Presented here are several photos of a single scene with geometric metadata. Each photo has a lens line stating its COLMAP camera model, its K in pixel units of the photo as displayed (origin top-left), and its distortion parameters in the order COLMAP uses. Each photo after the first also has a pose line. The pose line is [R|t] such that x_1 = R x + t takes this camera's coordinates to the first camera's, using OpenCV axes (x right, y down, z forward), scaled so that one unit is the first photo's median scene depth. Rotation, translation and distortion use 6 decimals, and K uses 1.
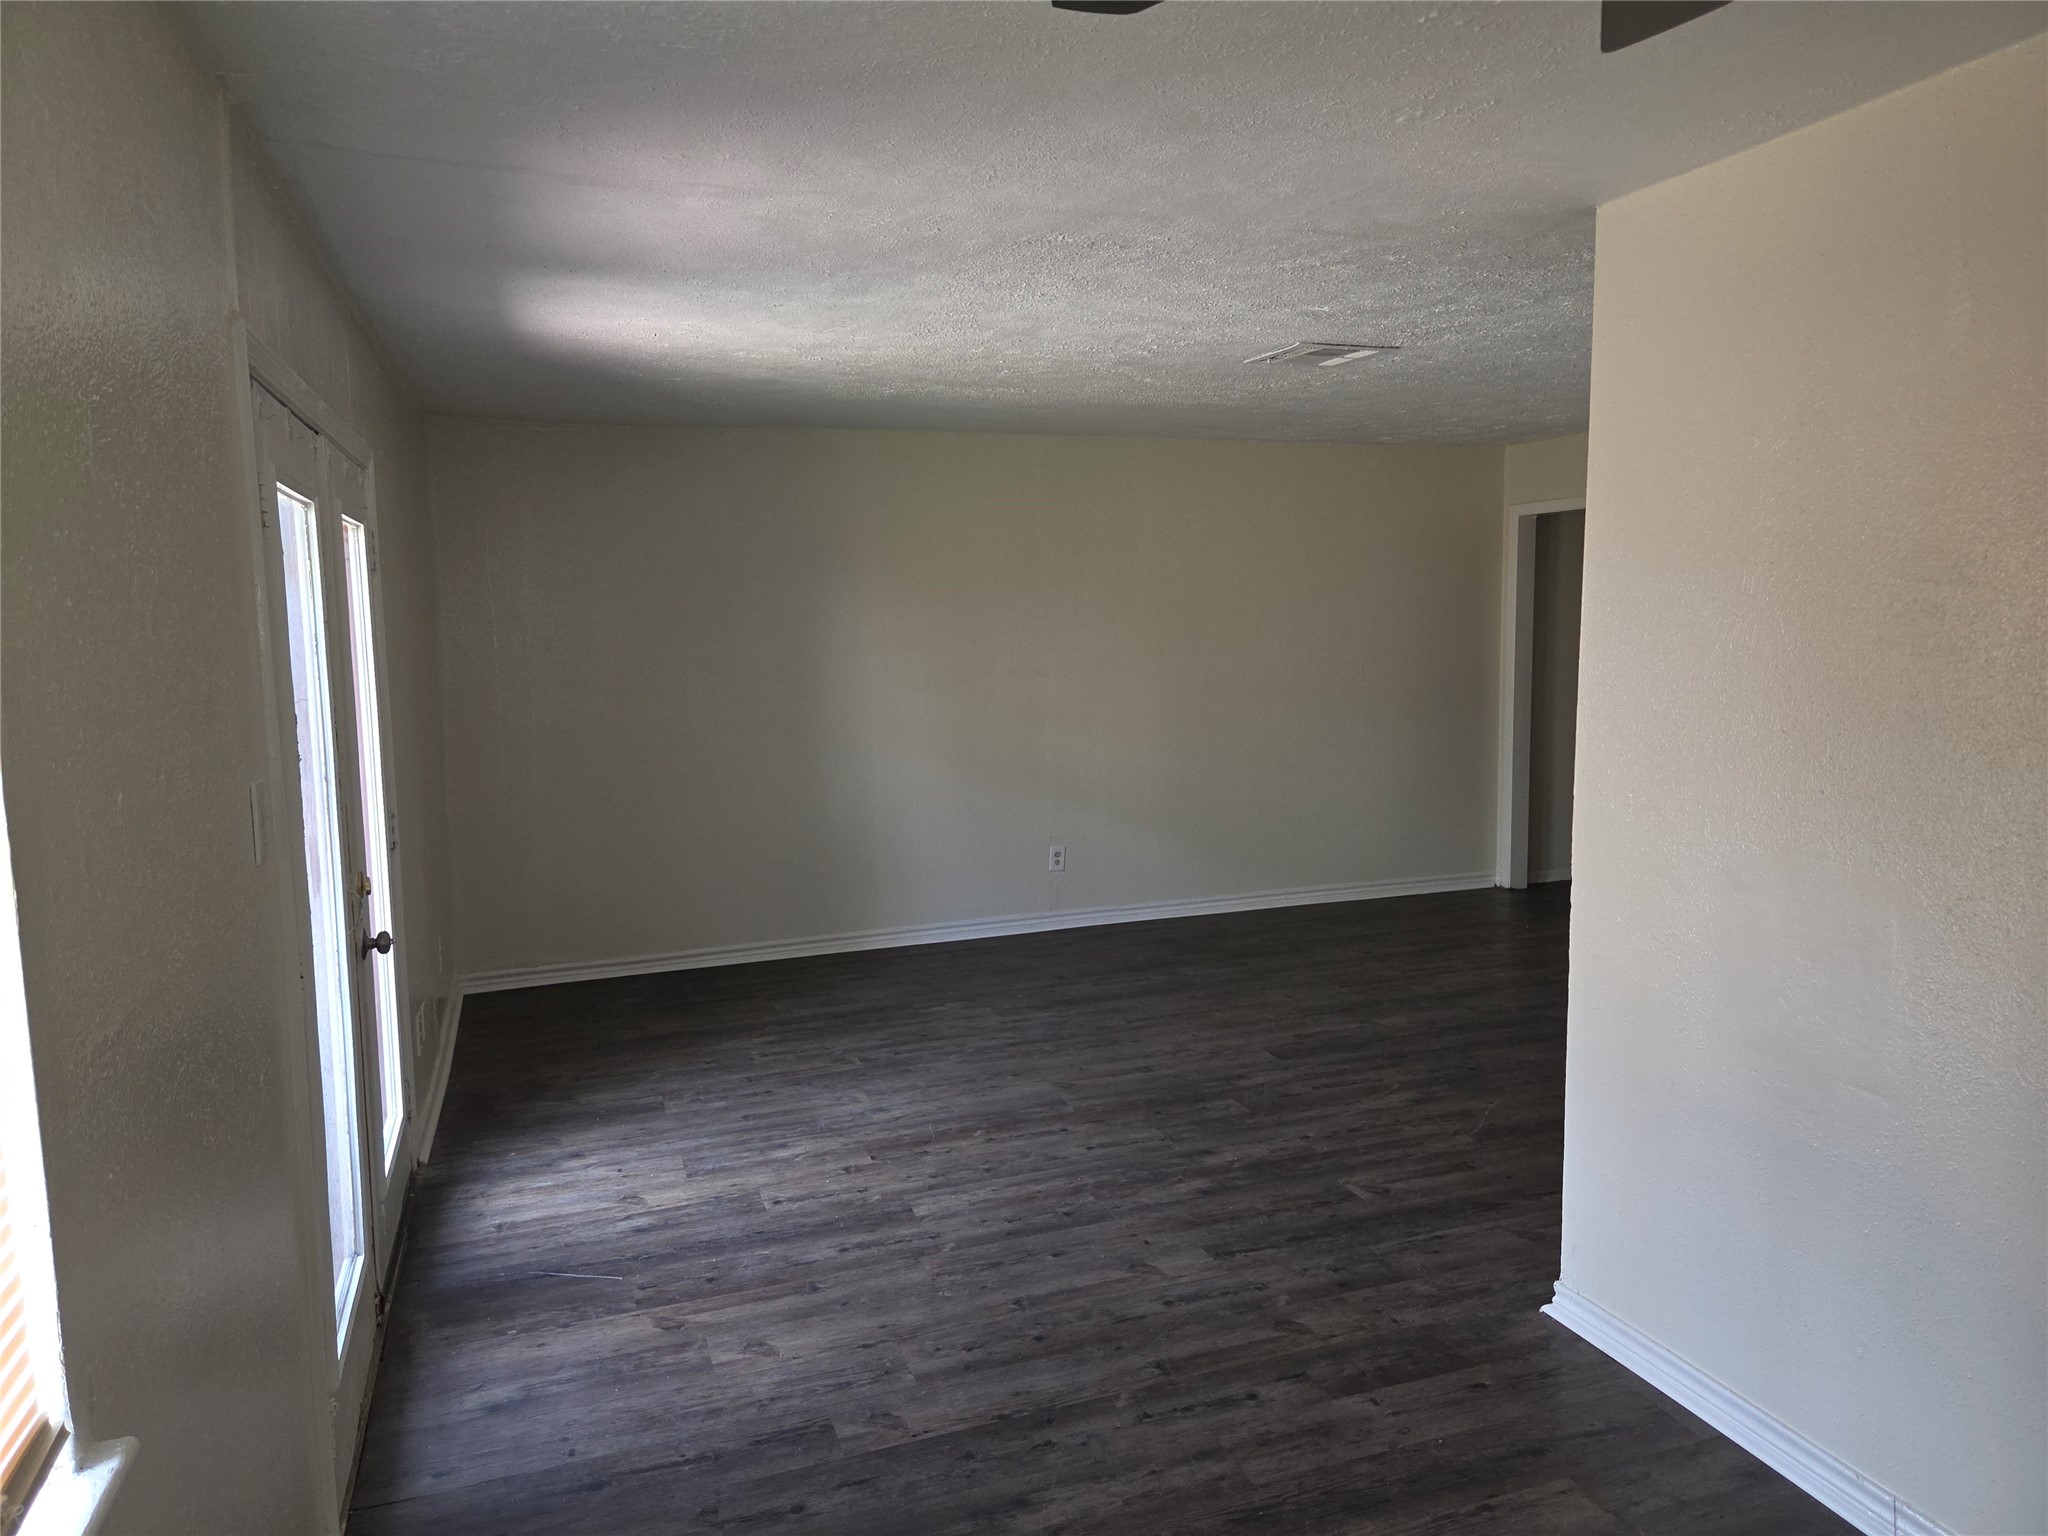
lens RADIAL K [[1374.8, 0, 1026.0], [0, 1374.8, 767.4], [0, 0, 1]] dist [0.029248, -0.006922]
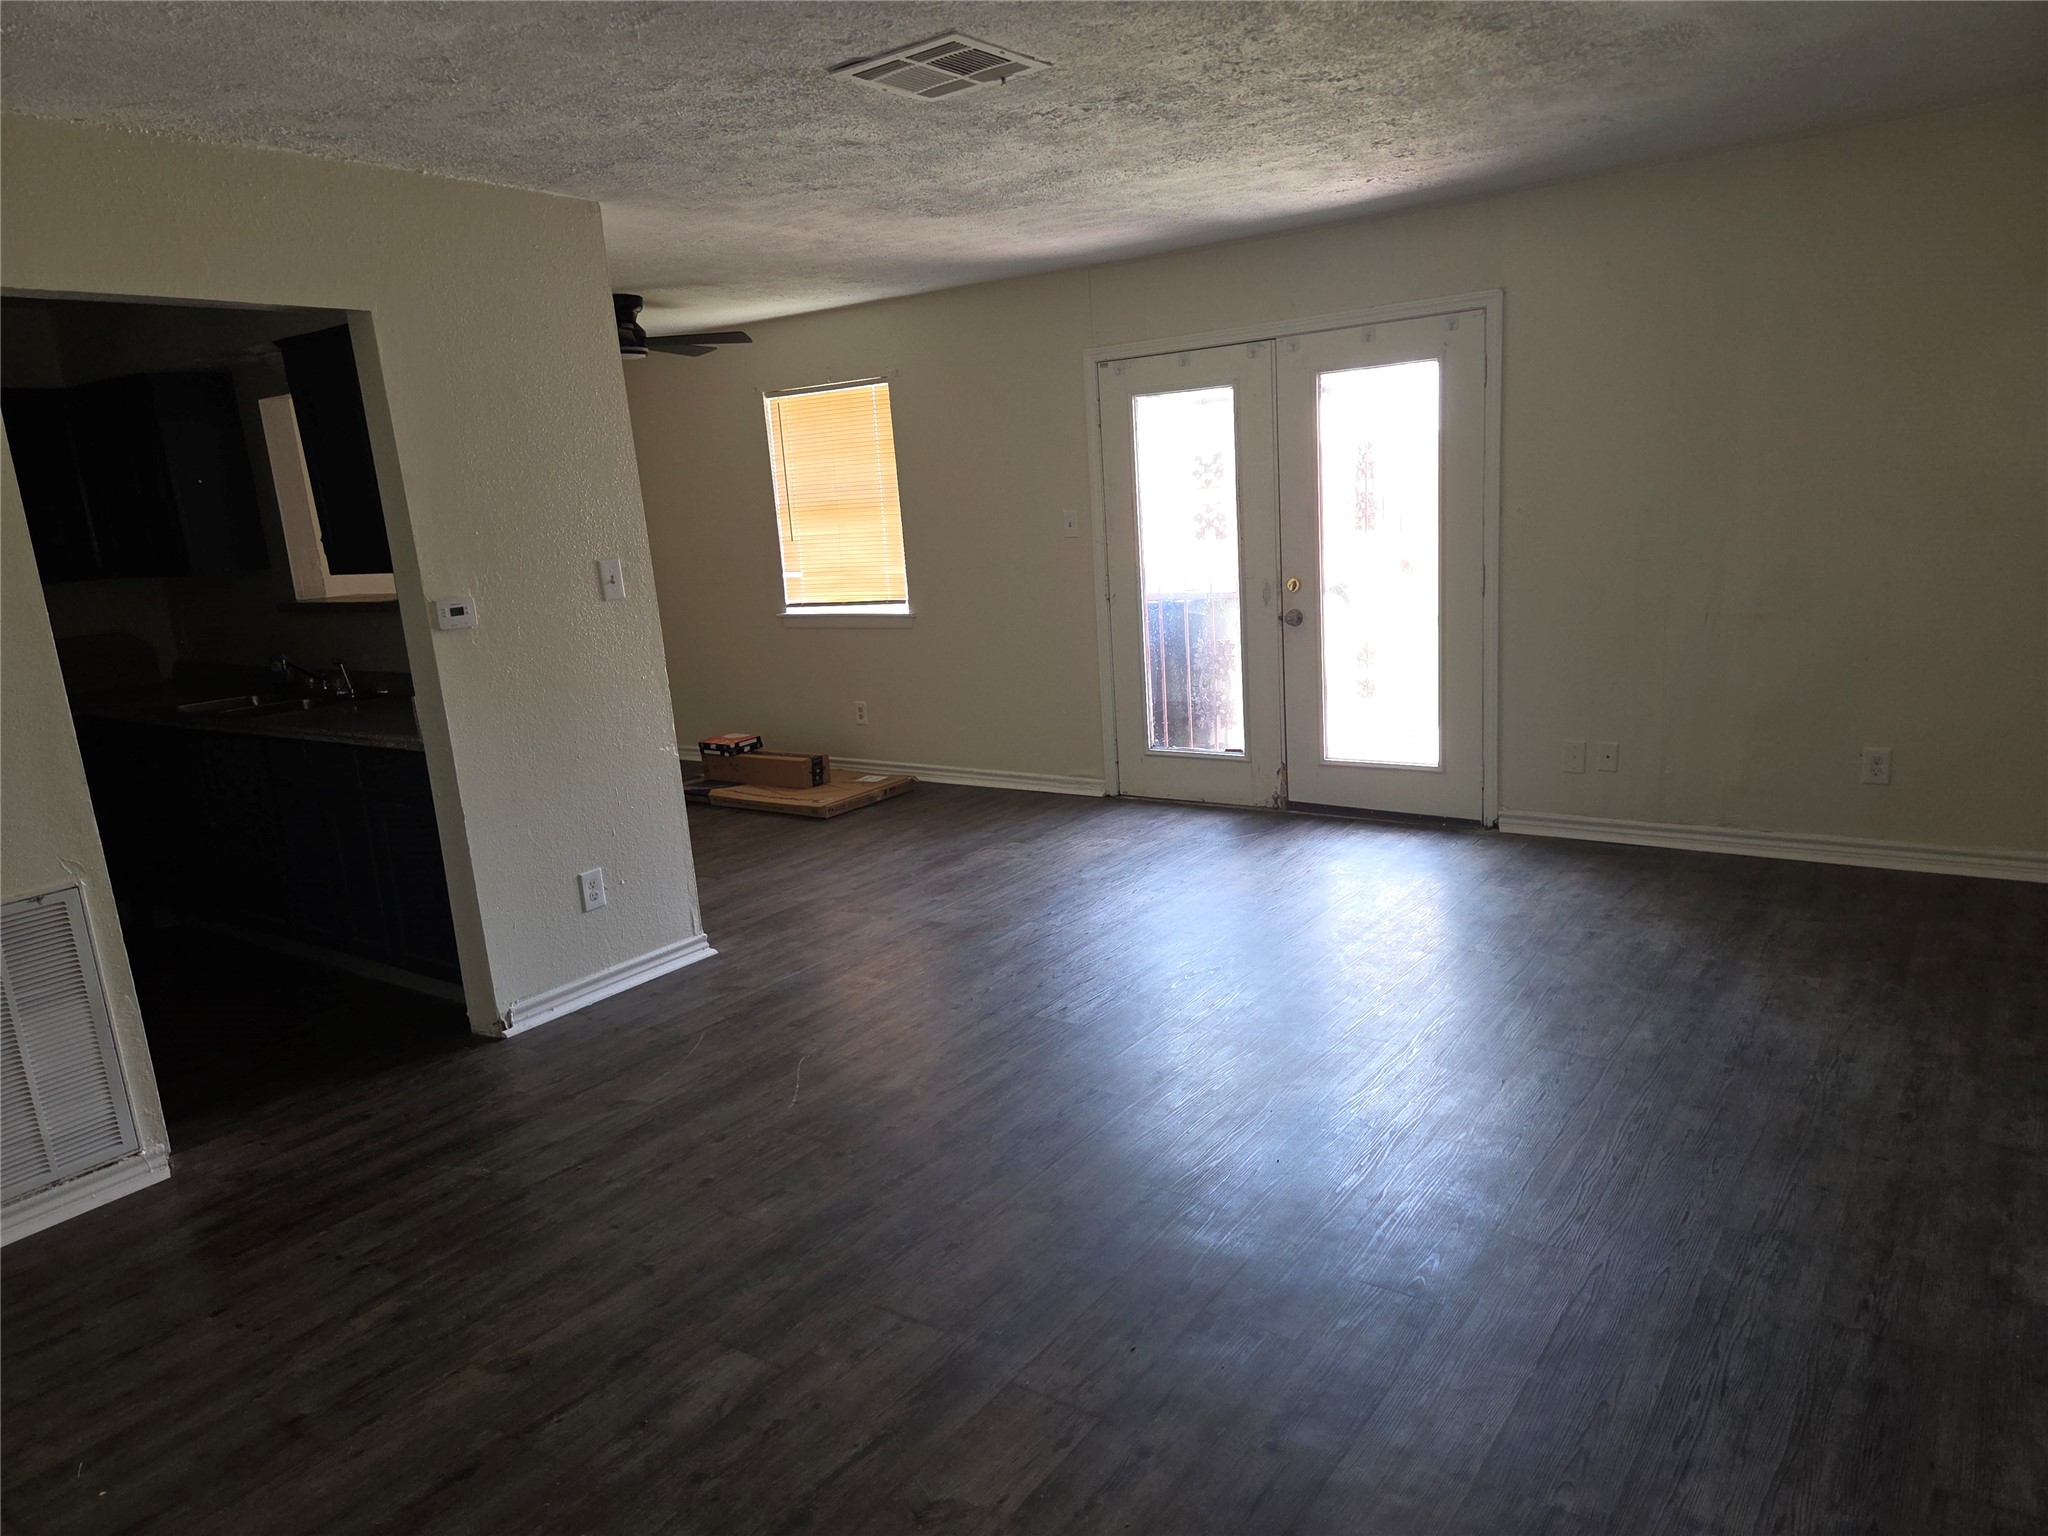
lens RADIAL K [[1374.8, 0, 1018.4], [0, 1374.8, 762.0], [0, 0, 1]] dist [0.029248, -0.006922]
pose [[-0.816121, 0.187177, -0.546728, 0.880396], [0.017539, 0.953677, 0.300319, -0.249584], [0.577615, 0.235508, -0.781599, 2.299658]]
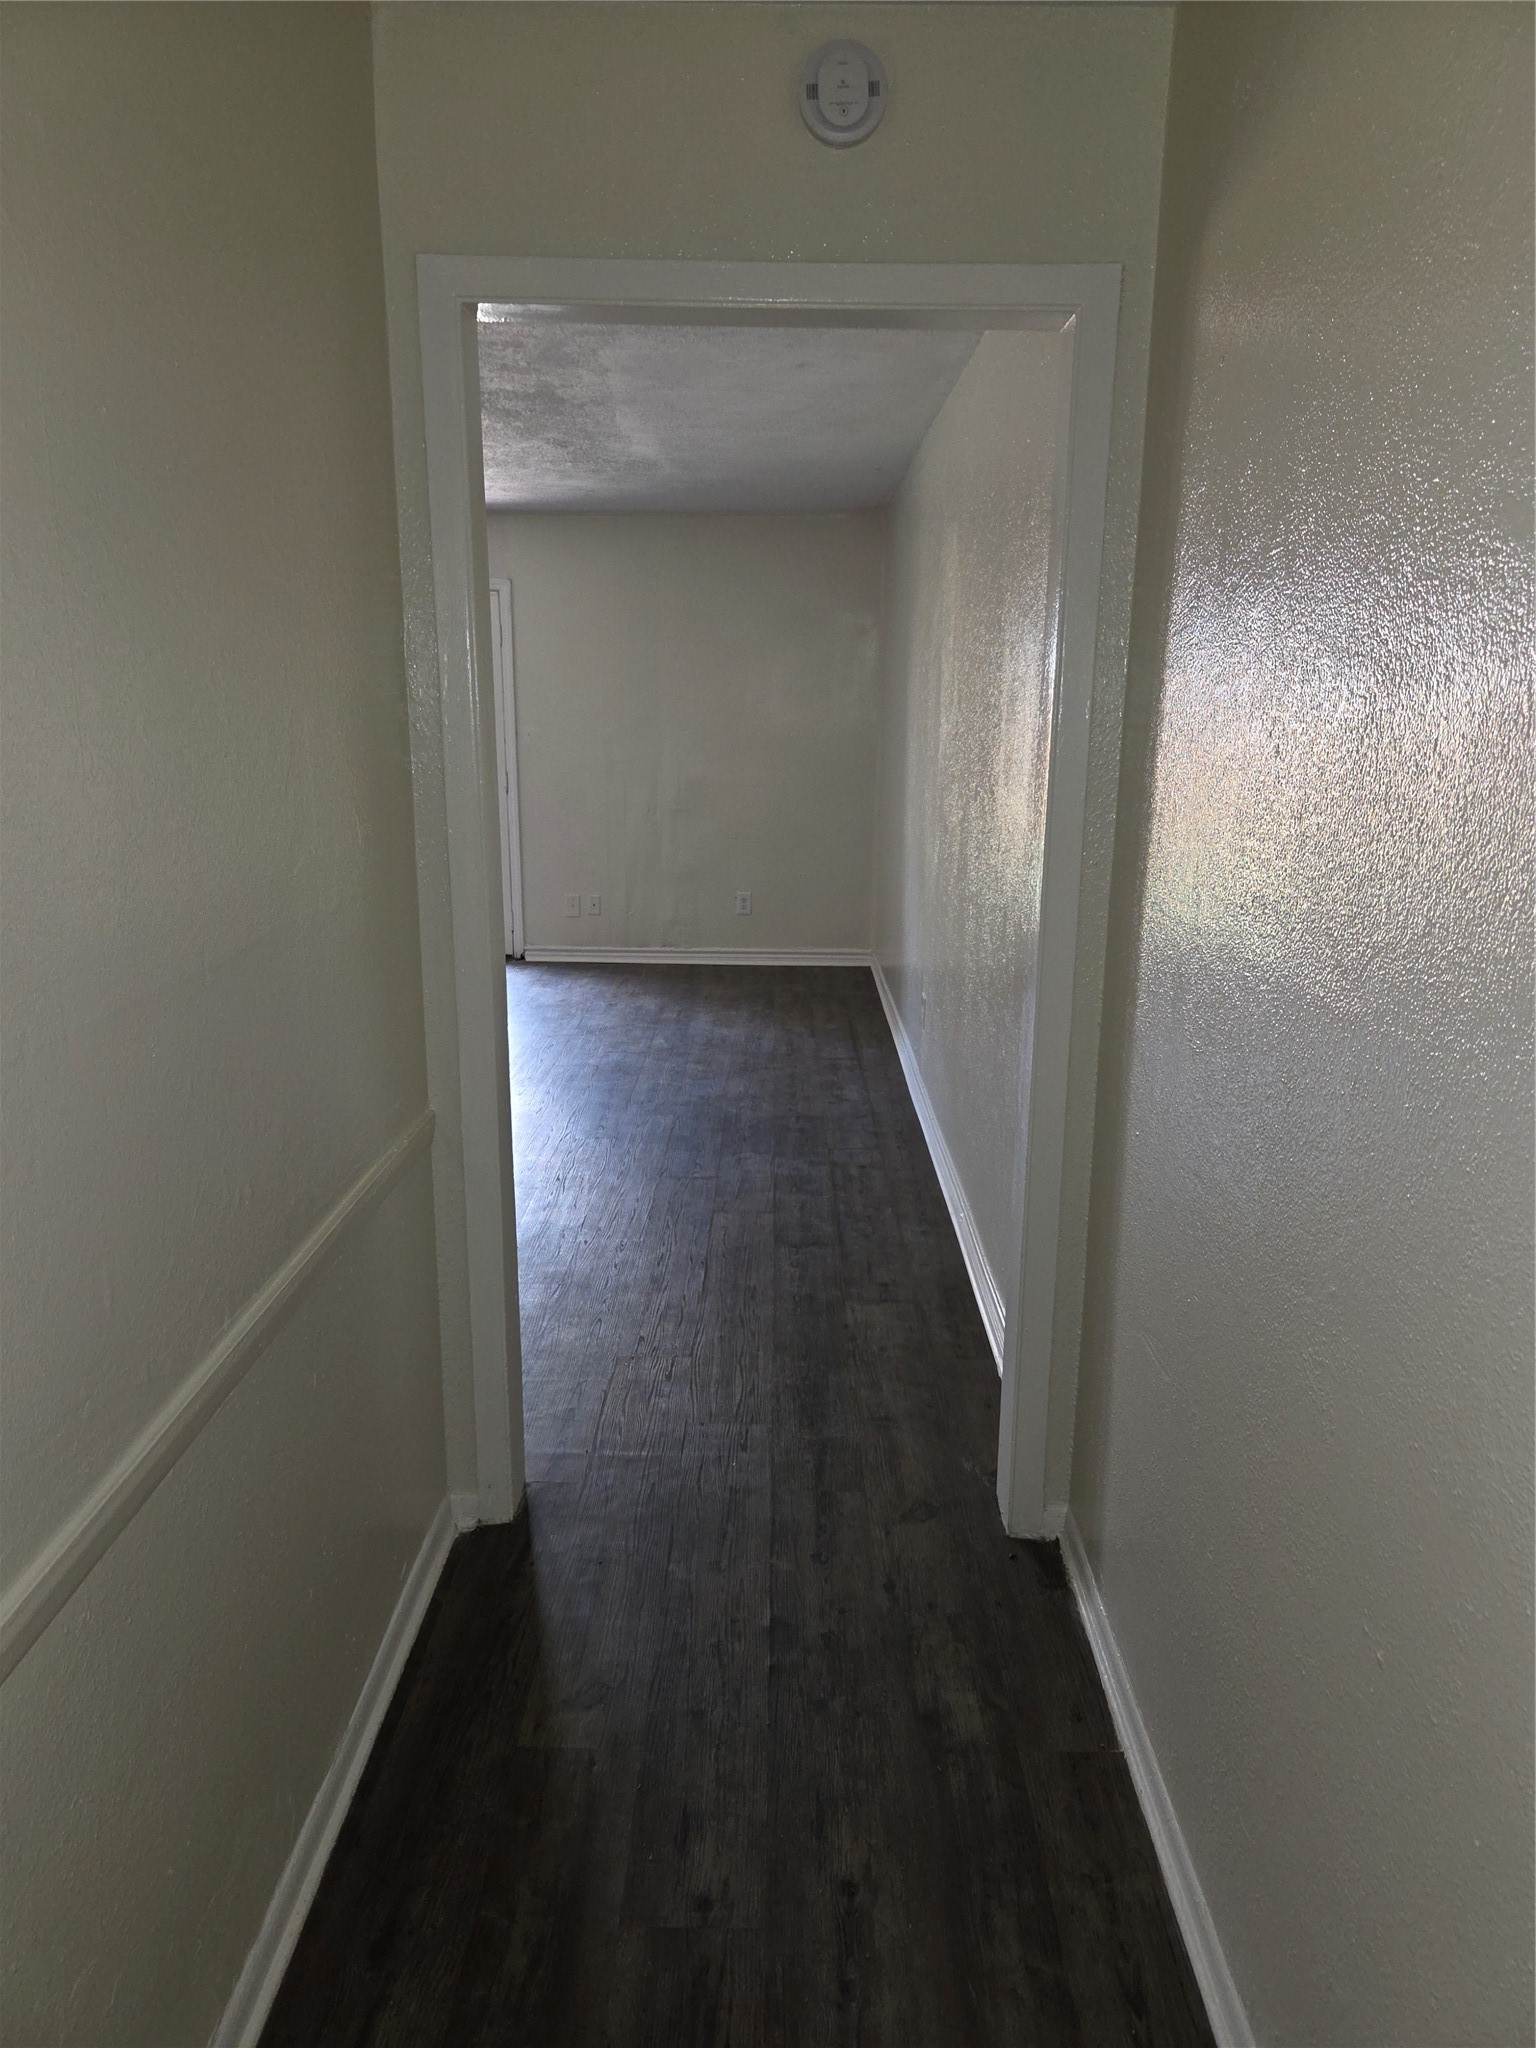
lens RADIAL K [[1374.8, 0, 764.8], [0, 1374.8, 1026.9], [0, 0, 1]] dist [0.029248, -0.006922]
pose [[-0.337204, 0.238685, -0.910672, 1.604684], [-0.109487, 0.950820, 0.289748, -0.288013], [0.935043, 0.197411, -0.294488, 2.472164]]
